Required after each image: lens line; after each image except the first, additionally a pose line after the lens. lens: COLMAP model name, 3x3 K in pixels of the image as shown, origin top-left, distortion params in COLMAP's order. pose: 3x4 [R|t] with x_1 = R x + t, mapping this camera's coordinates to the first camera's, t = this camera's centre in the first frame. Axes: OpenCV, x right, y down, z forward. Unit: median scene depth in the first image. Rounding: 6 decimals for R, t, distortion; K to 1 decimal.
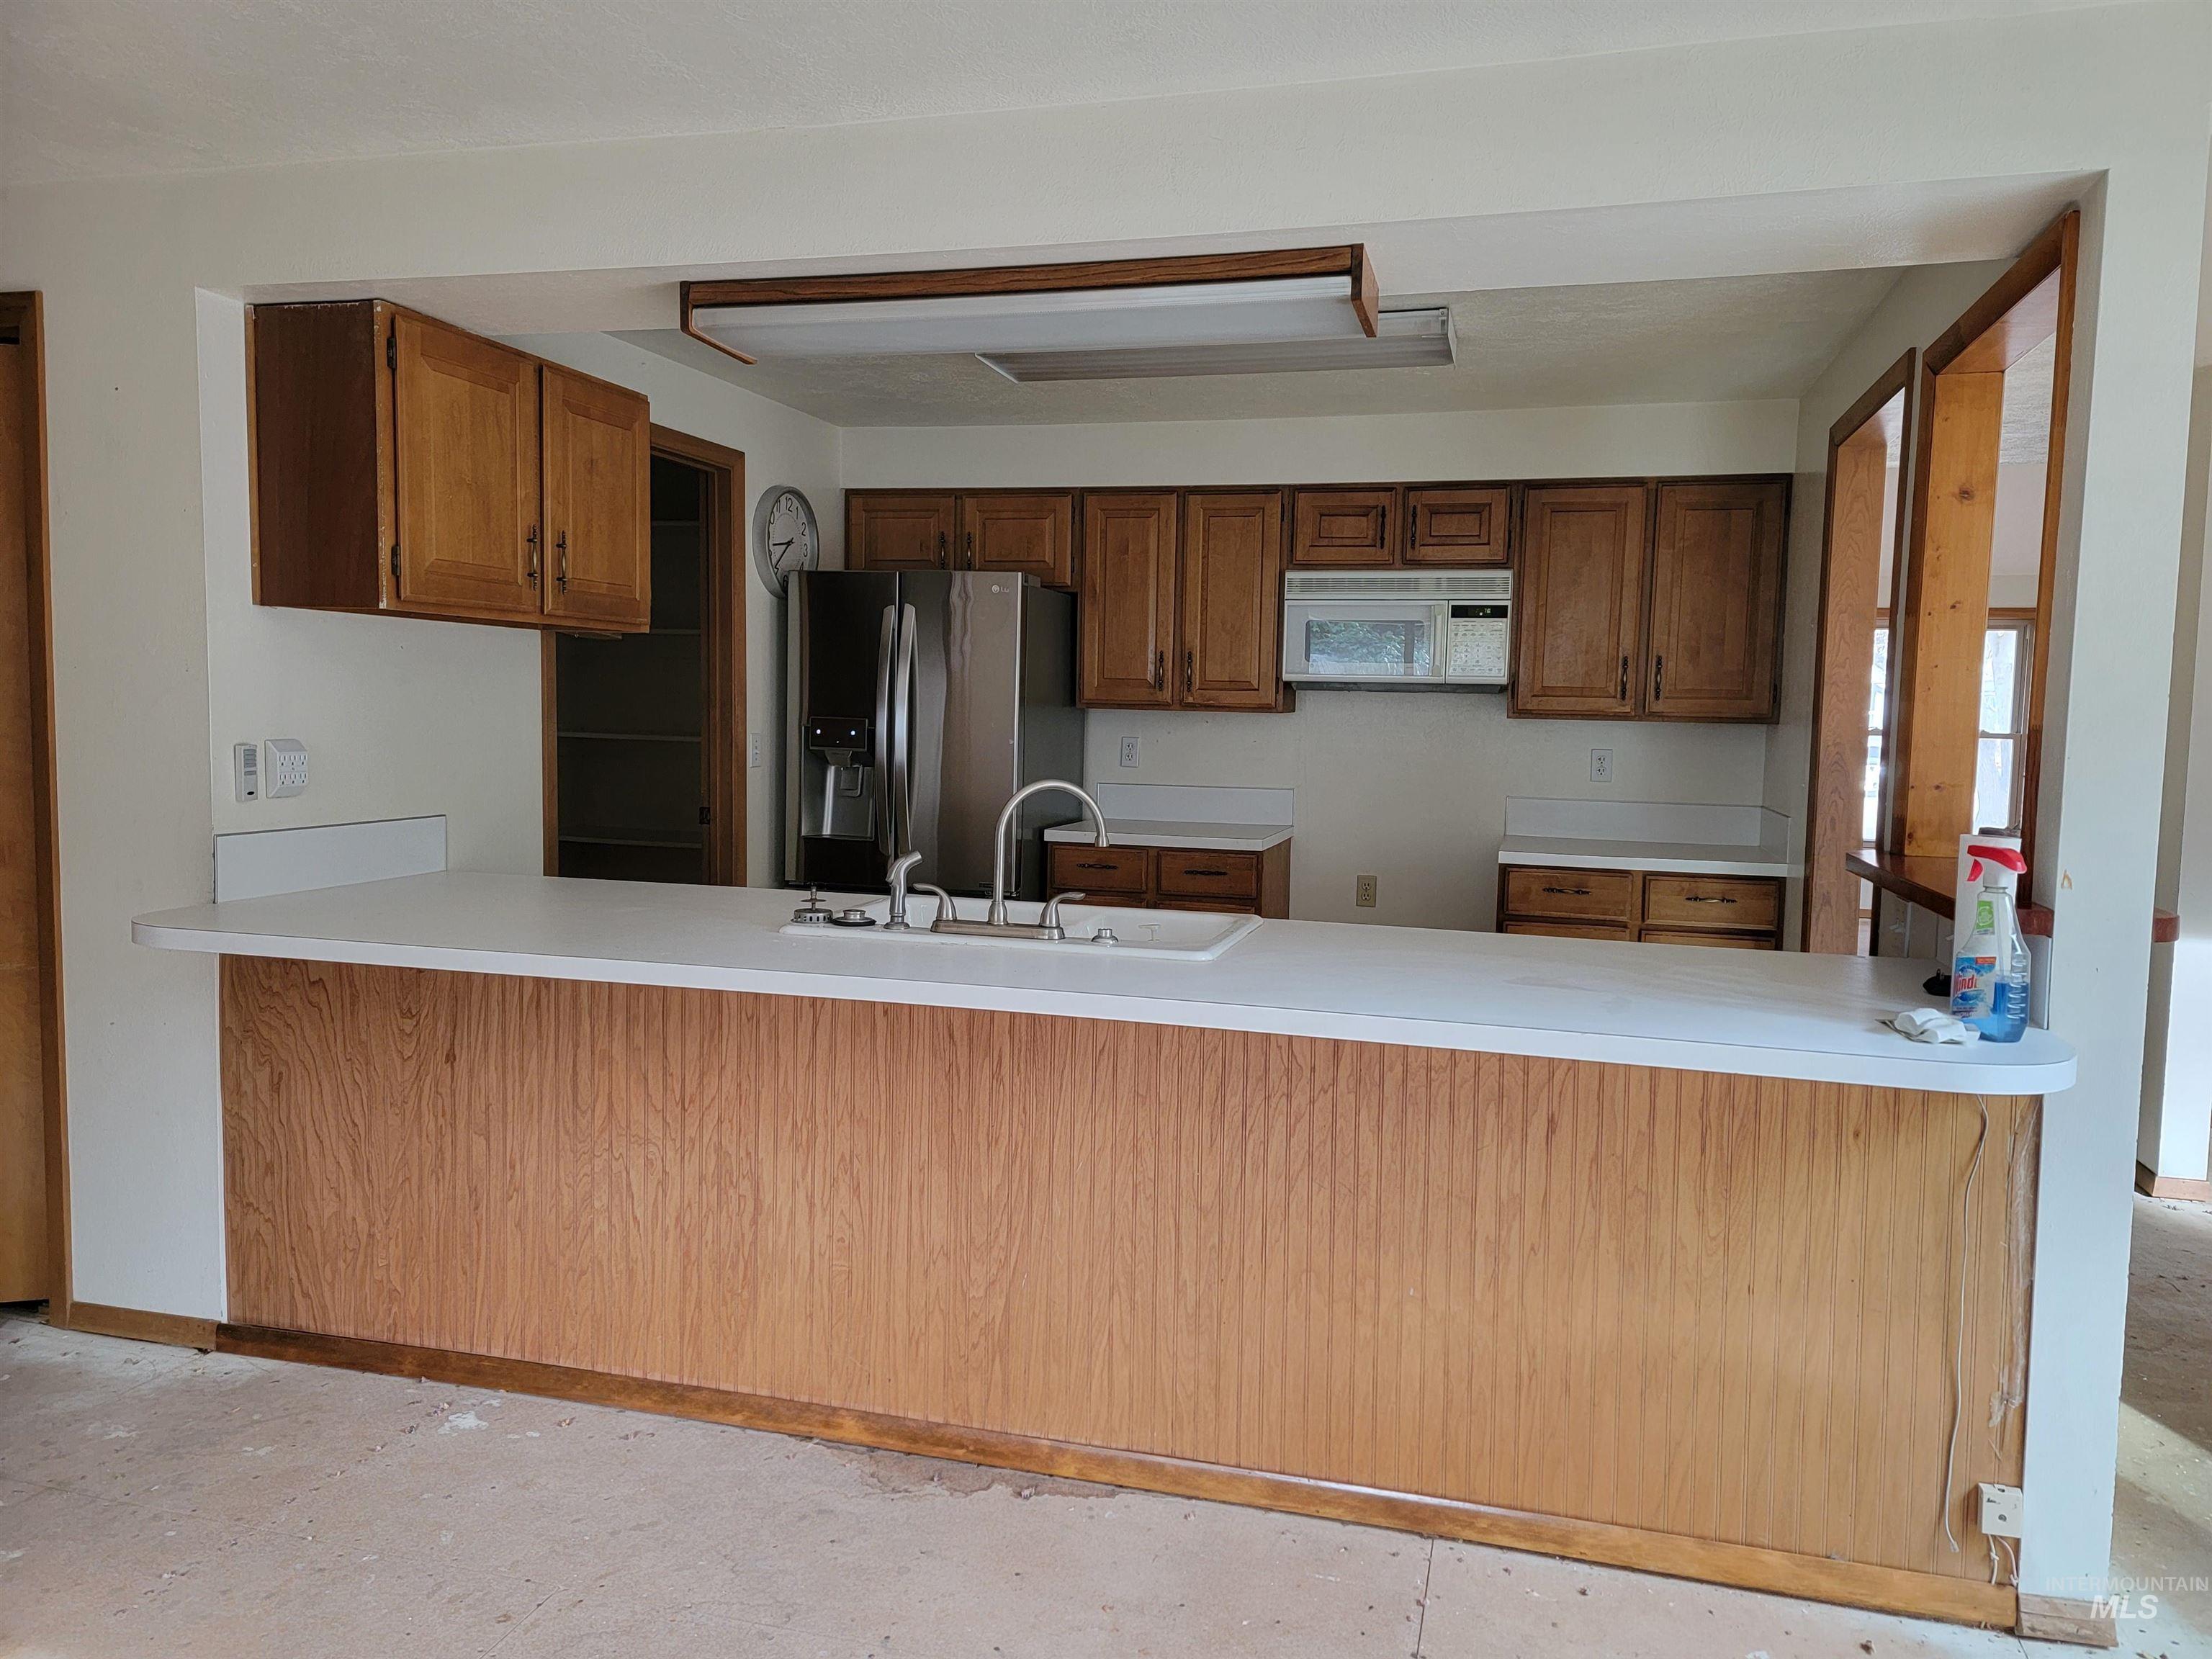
lens RADIAL K [[1525.7, 0, 1134.1], [0, 1525.7, 815.6], [0, 0, 1]] dist [0.129796, -0.166898]
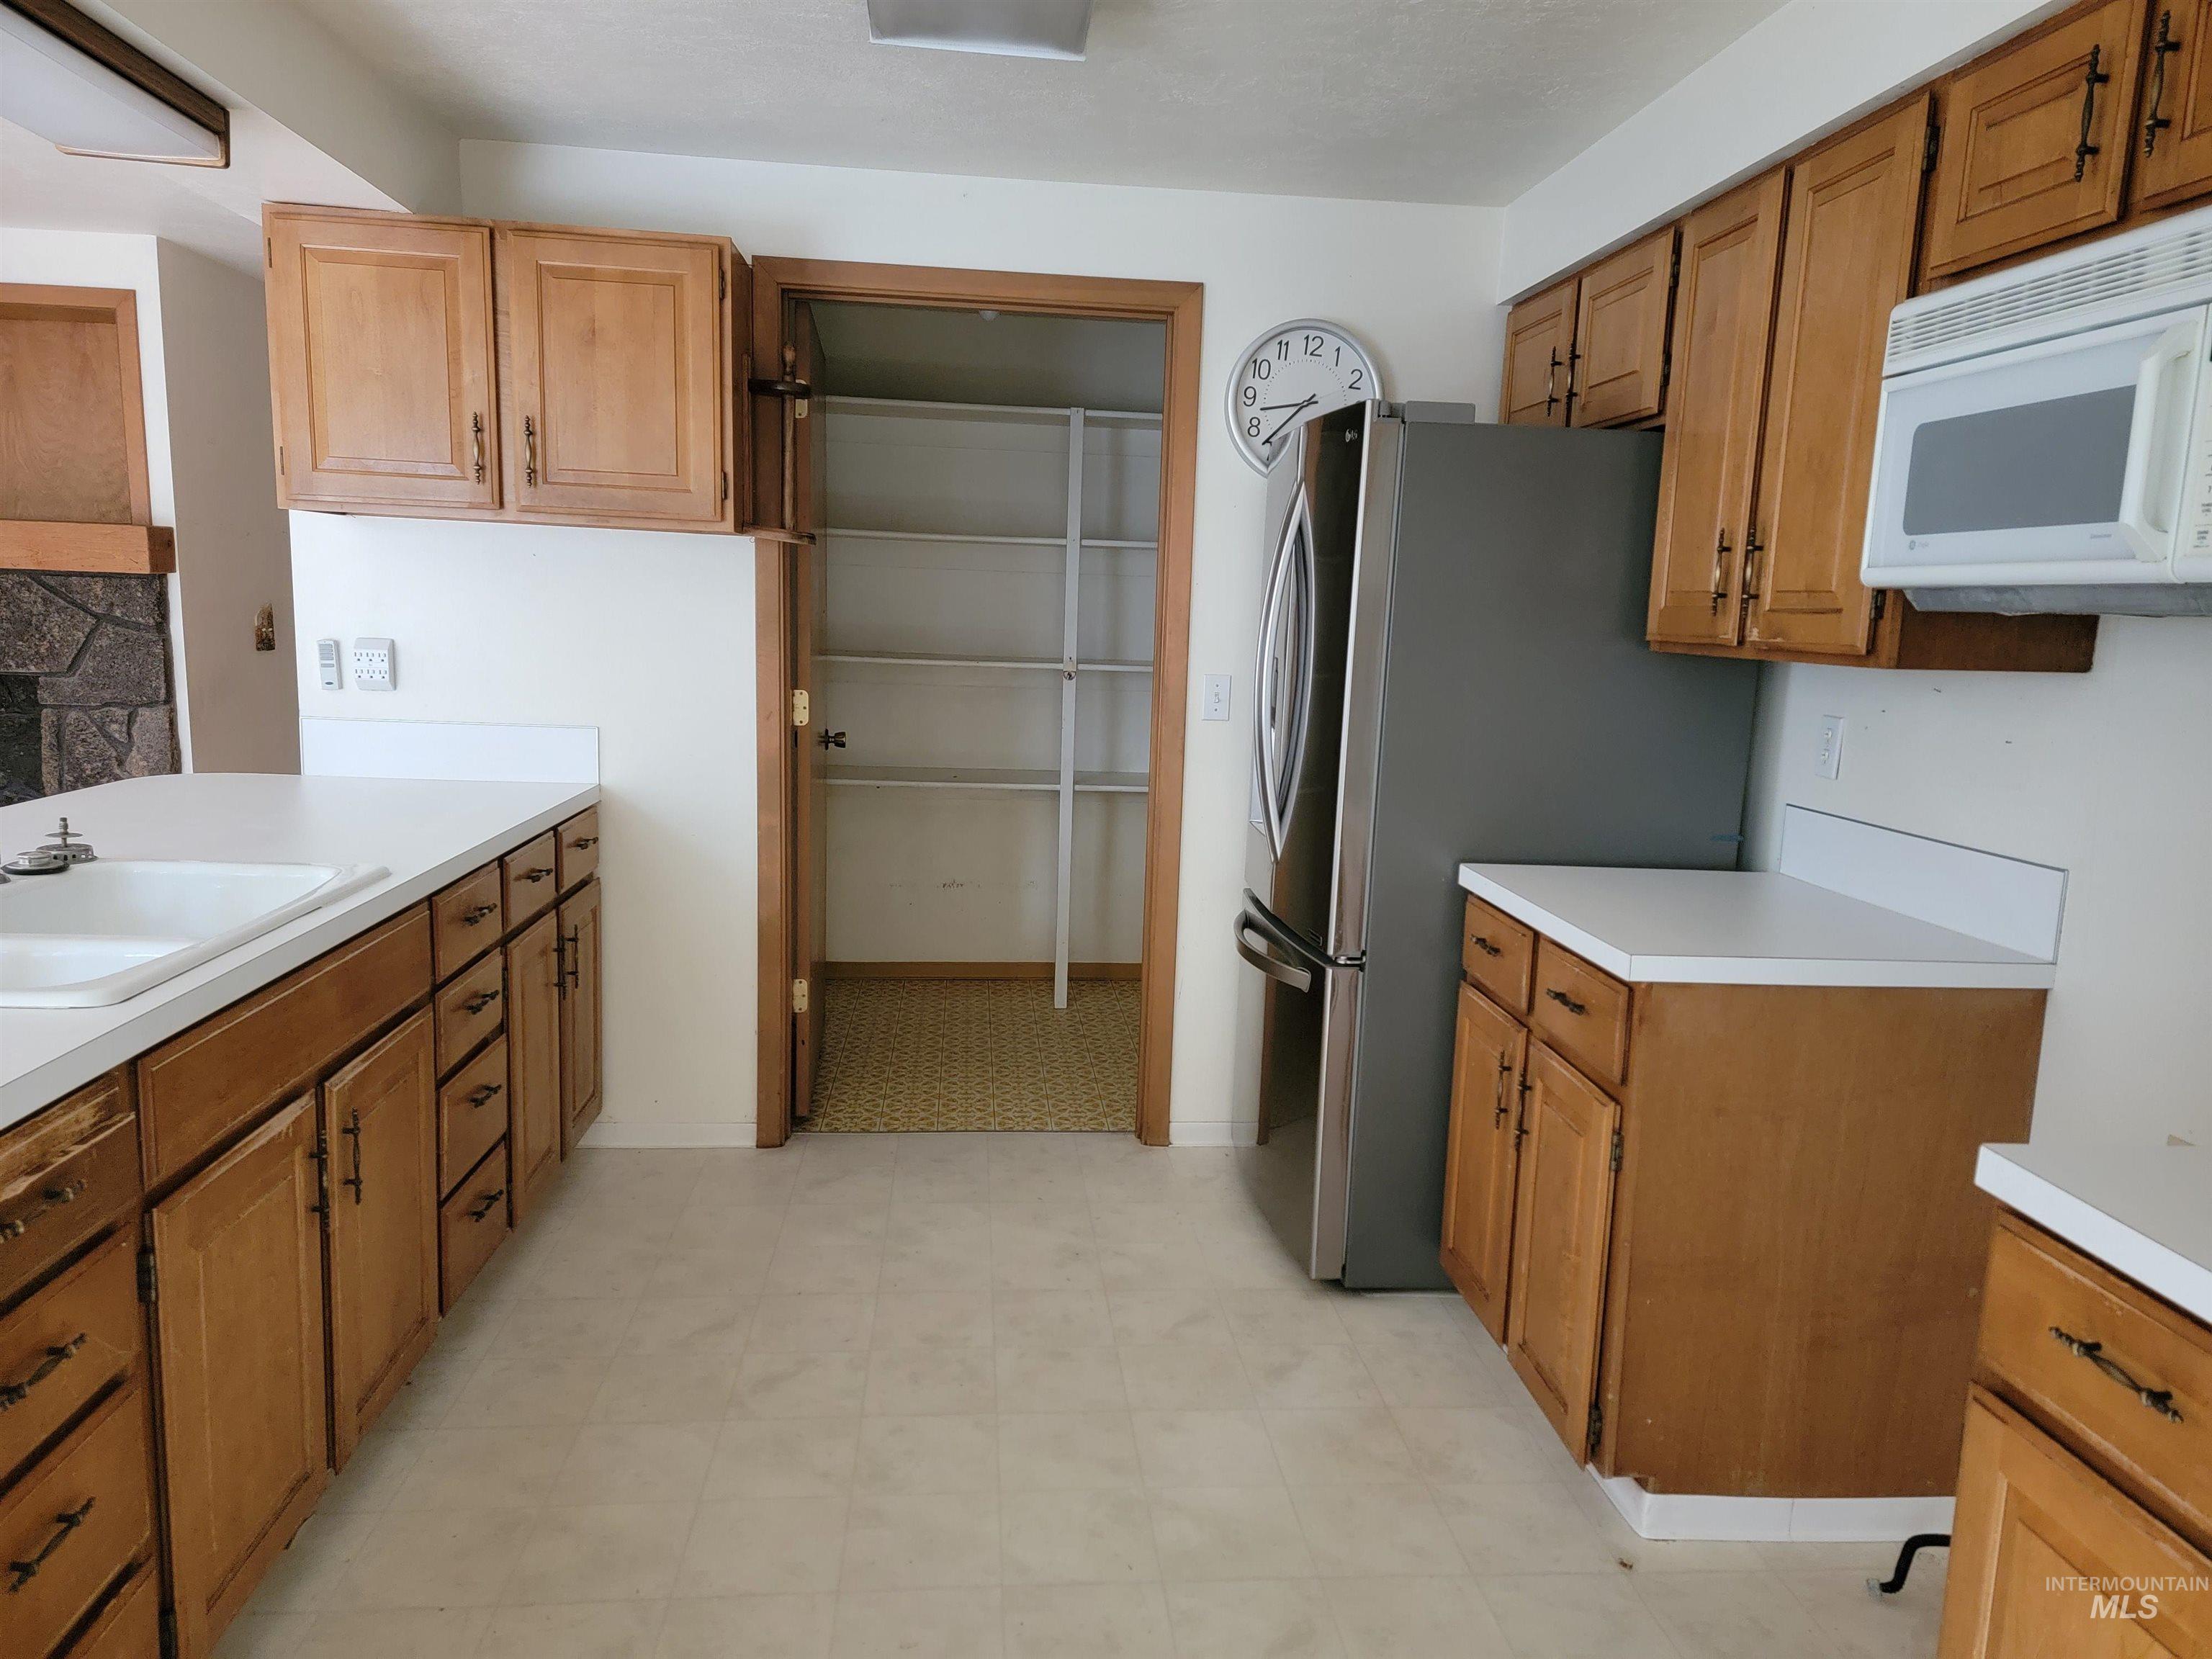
lens RADIAL K [[1525.7, 0, 1134.1], [0, 1525.7, 815.6], [0, 0, 1]] dist [0.129796, -0.166898]
pose [[0.351077, 0.118151, -0.928862, 0.423299], [-0.098211, 0.991182, 0.088958, -0.047002], [0.931182, 0.059993, 0.359584, 0.697869]]
